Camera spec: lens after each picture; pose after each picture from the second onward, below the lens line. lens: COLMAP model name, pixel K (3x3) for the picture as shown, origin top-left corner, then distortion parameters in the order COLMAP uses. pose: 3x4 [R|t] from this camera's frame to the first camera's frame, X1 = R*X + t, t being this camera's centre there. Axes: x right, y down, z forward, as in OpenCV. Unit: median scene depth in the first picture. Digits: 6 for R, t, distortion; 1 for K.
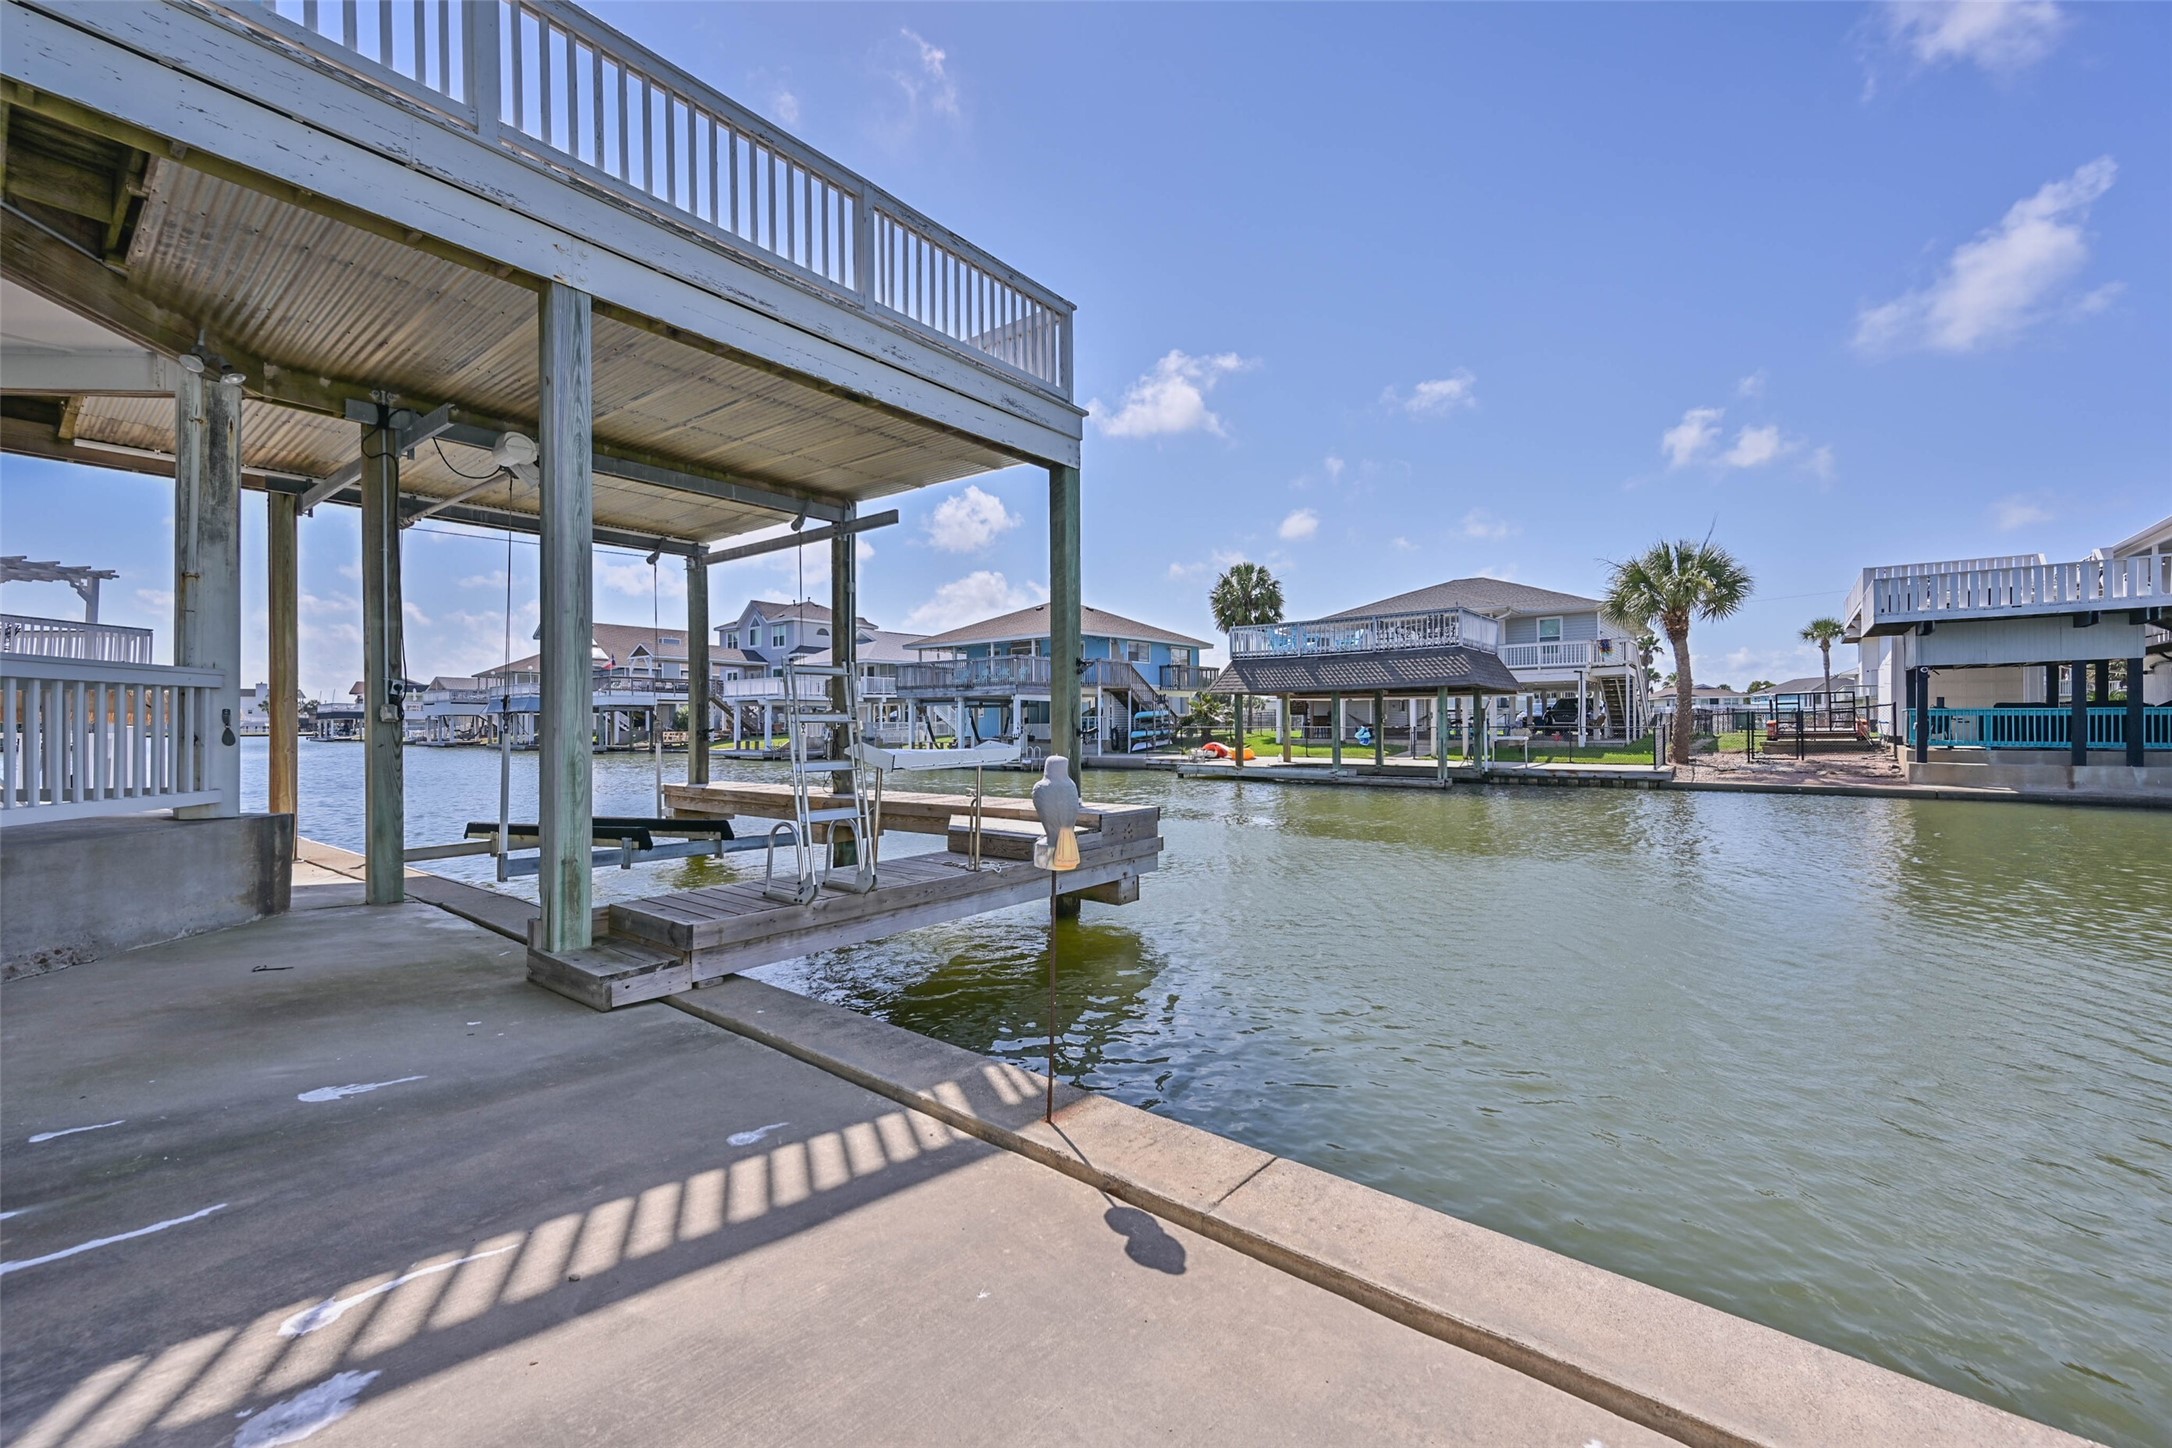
lens RADIAL K [[857.1, 0, 1092.1], [0, 857.1, 715.3], [0, 0, 1]] dist [-0.000869, -0.000179]
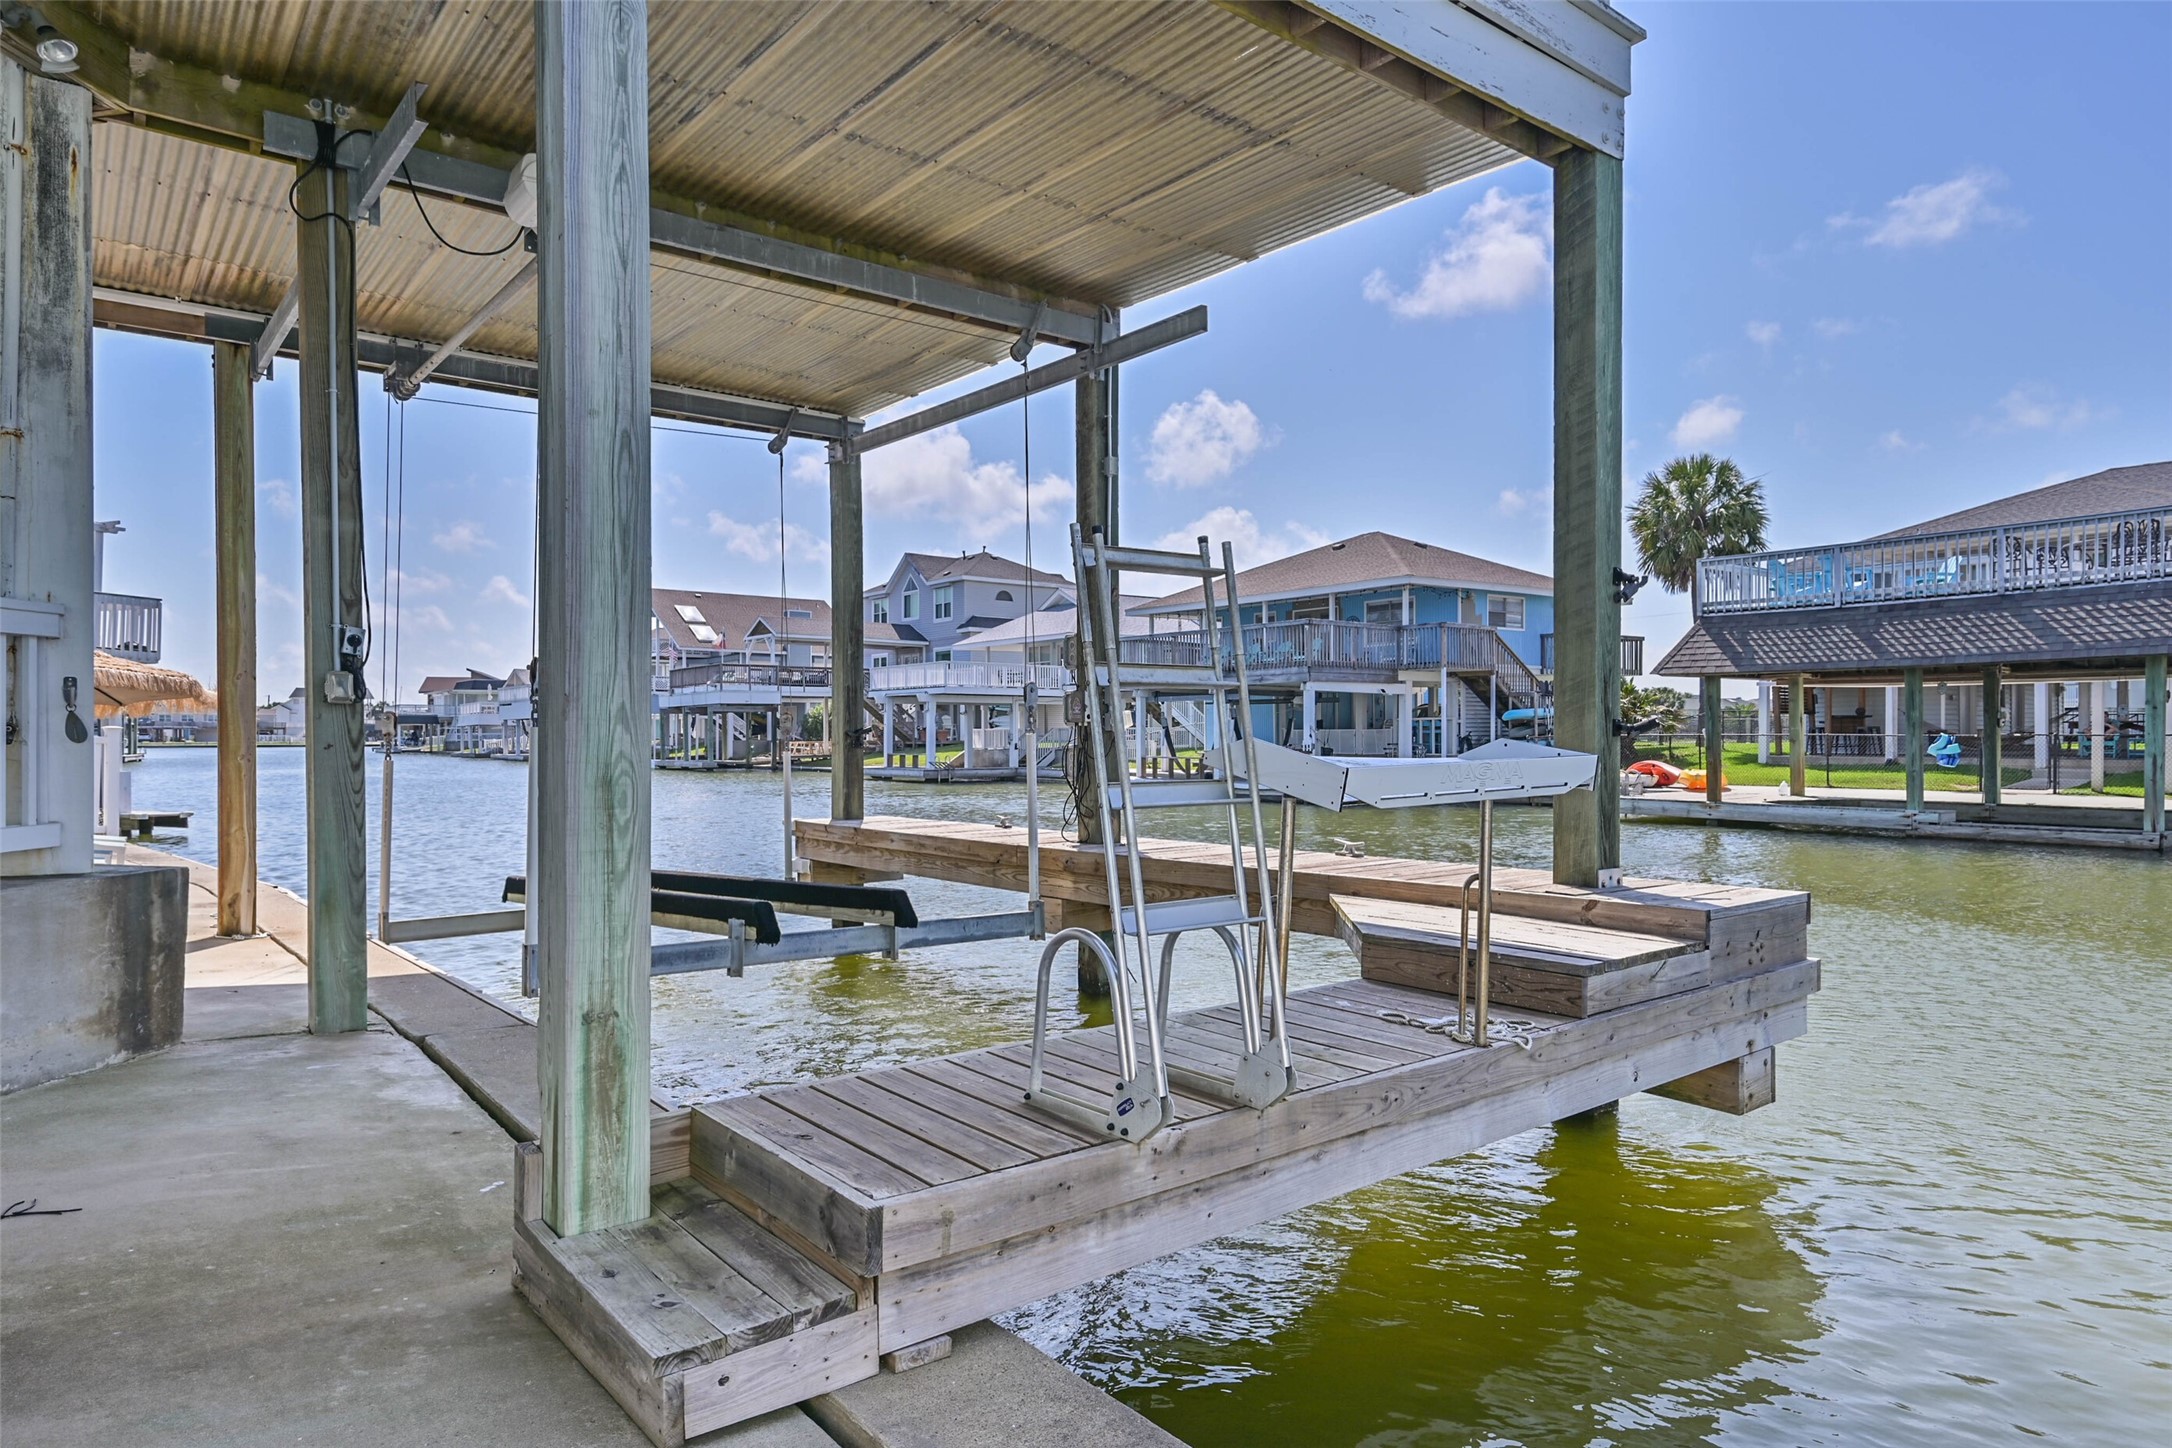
lens RADIAL K [[1280.3, 0, 1086.0], [0, 1280.3, 724.0], [0, 0, 1]] dist [0.002819, 0.000369]
pose [[0.972285, -0.000148, -0.233797, -0.110161], [0.000940, 0.999994, 0.003276, 0.012616], [0.233796, -0.003405, 0.972280, 0.210948]]
